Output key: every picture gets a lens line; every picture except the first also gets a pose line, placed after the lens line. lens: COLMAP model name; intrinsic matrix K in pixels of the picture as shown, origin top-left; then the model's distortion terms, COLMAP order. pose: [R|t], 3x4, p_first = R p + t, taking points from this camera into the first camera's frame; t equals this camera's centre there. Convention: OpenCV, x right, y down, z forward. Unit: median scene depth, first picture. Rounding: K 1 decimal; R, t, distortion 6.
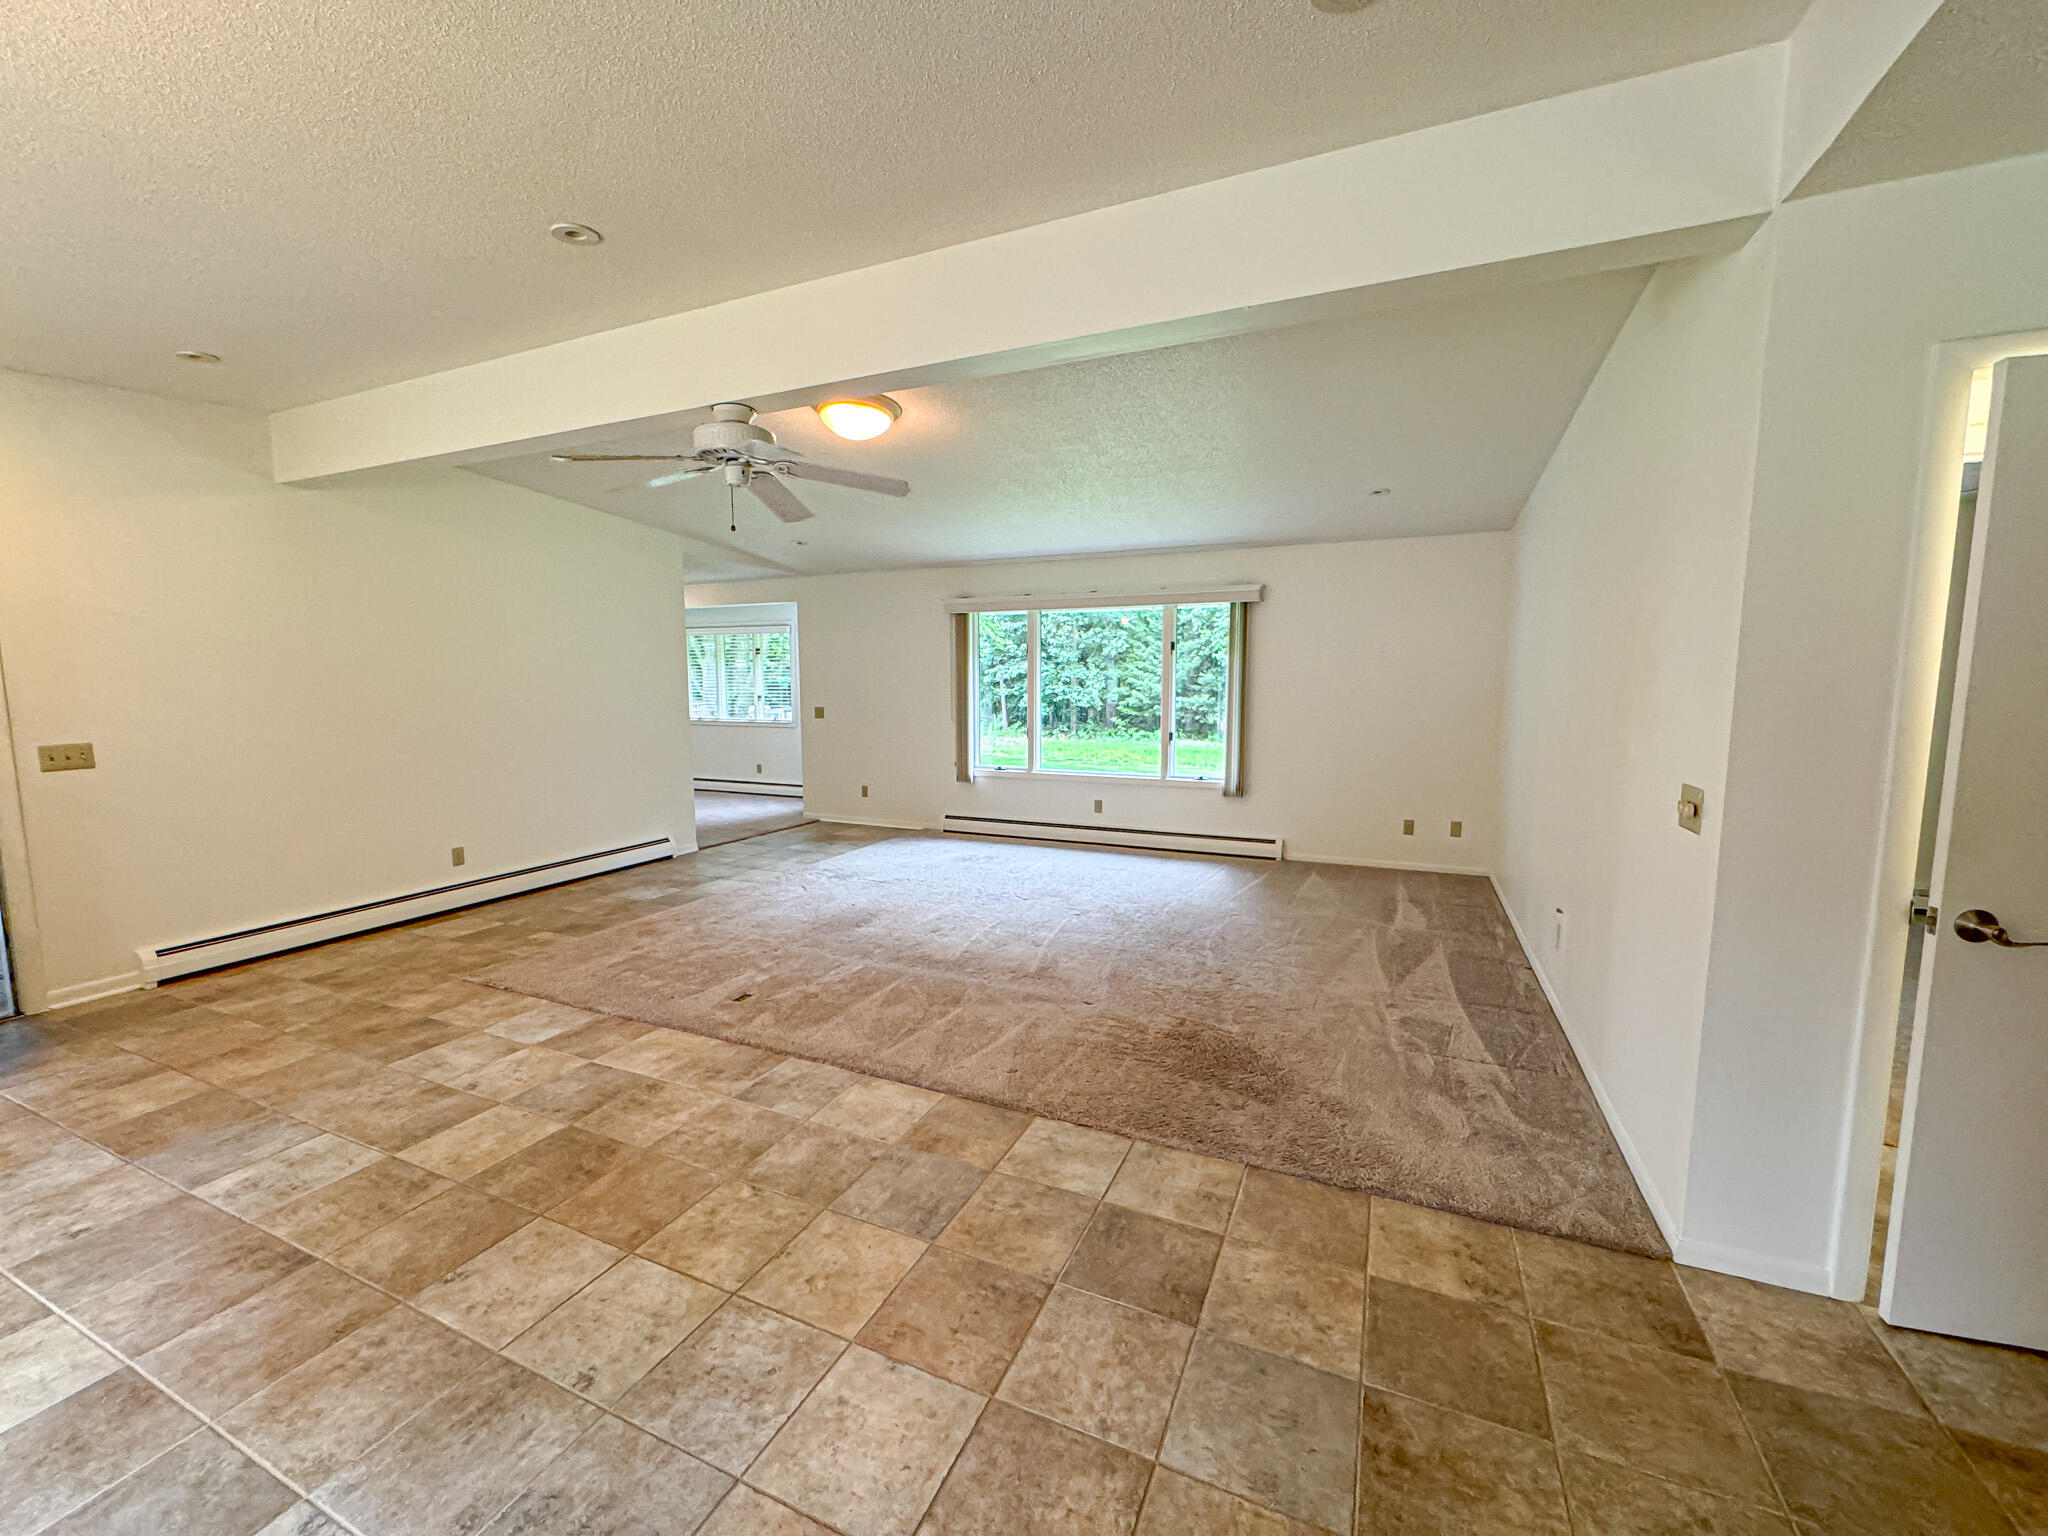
lens RADIAL K [[820.6, 0, 1028.9], [0, 820.6, 769.1], [0, 0, 1]] dist [0.000260, -0.000035]
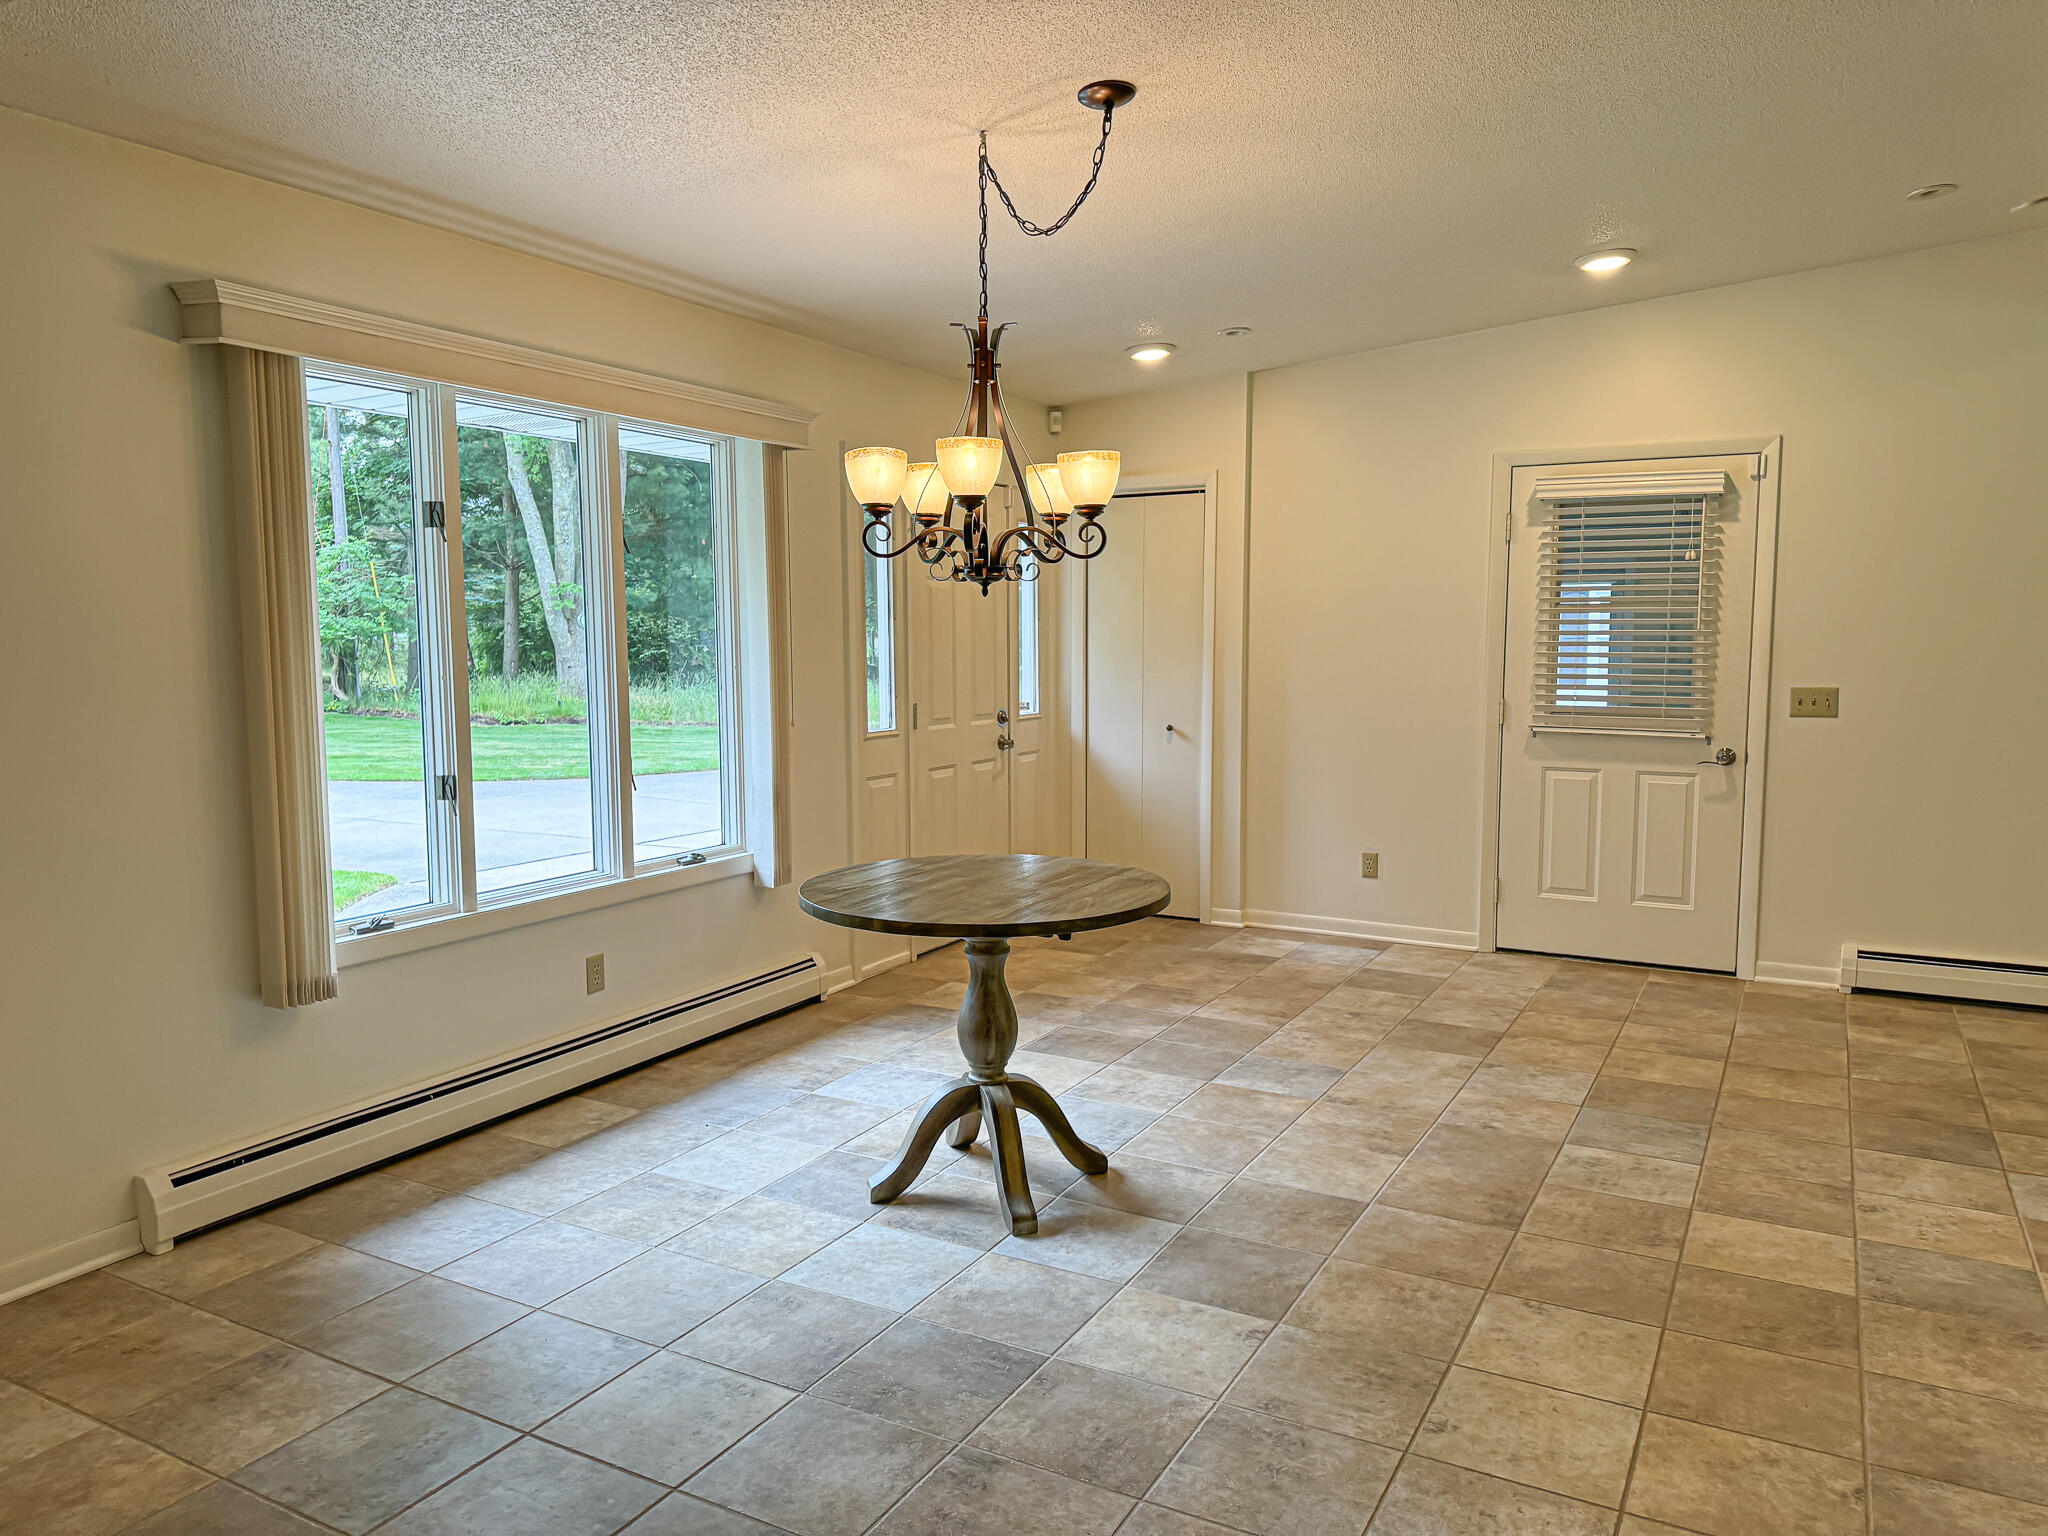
lens RADIAL K [[1434.5, 0, 992.1], [0, 1434.5, 770.7], [0, 0, 1]] dist [0.005494, 0.004369]
pose [[-0.094487, 0.100790, -0.990411, 0.619179], [-0.106333, 0.988149, 0.110704, -0.027798], [0.989831, 0.115773, -0.082650, 0.401821]]
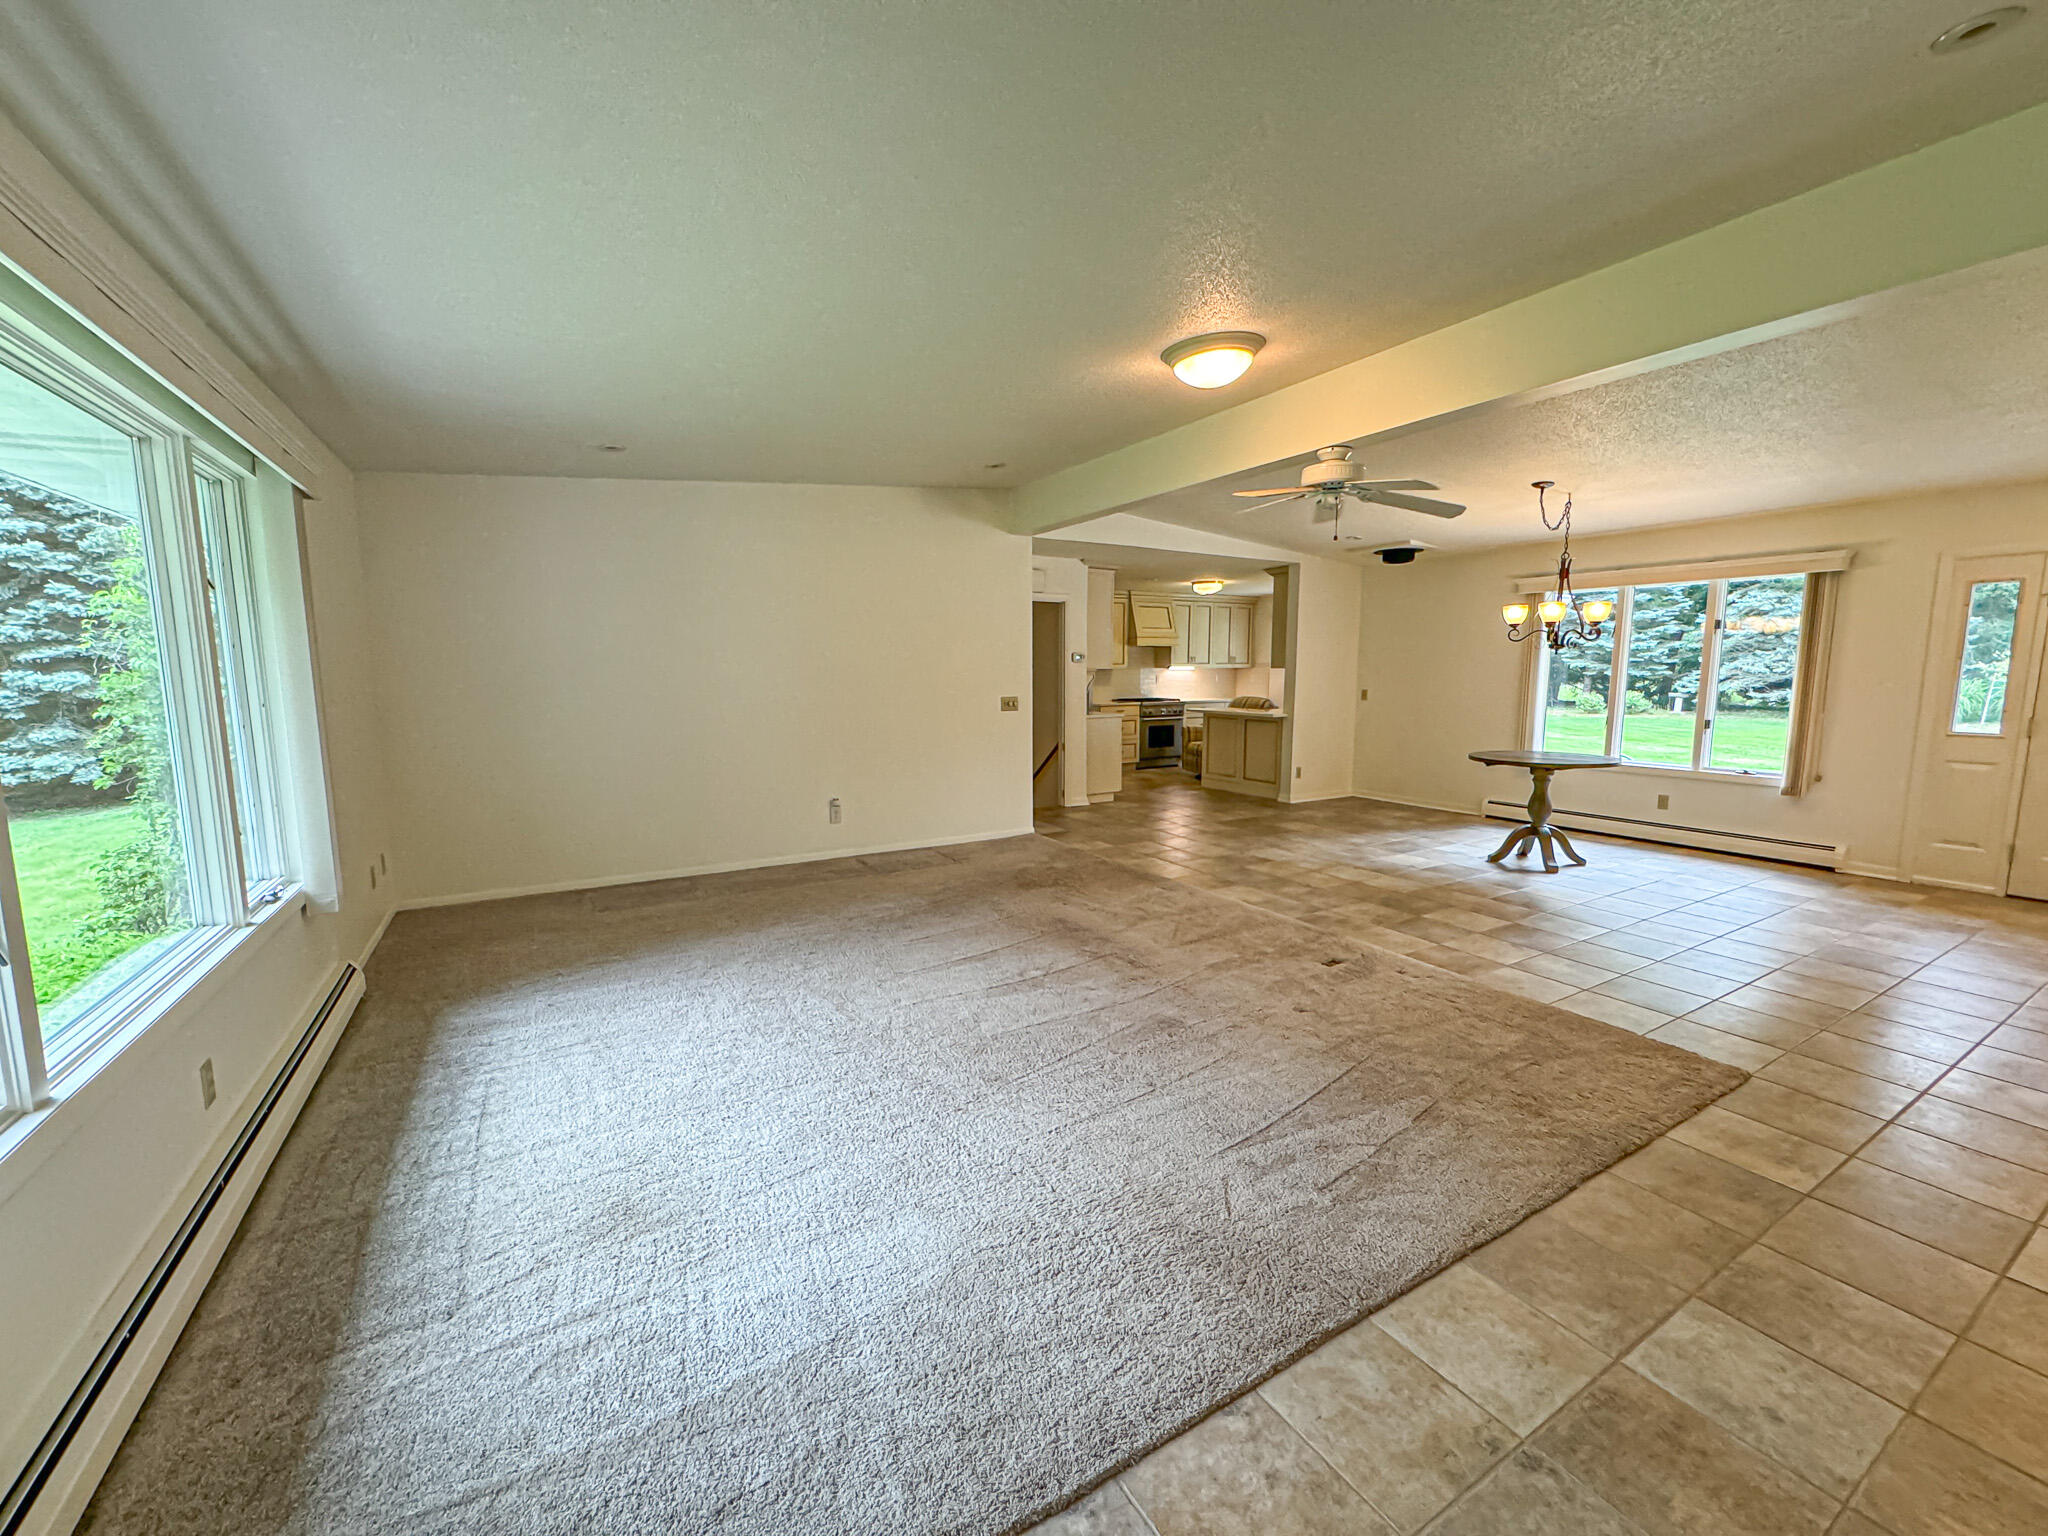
lens RADIAL K [[820.6, 0, 1028.9], [0, 820.6, 769.1], [0, 0, 1]] dist [0.000260, -0.000035]
pose [[-0.820480, -0.066252, 0.567823, -0.910678], [0.068130, 0.974851, 0.212188, -0.318490], [-0.567600, 0.212782, -0.795332, 2.990568]]
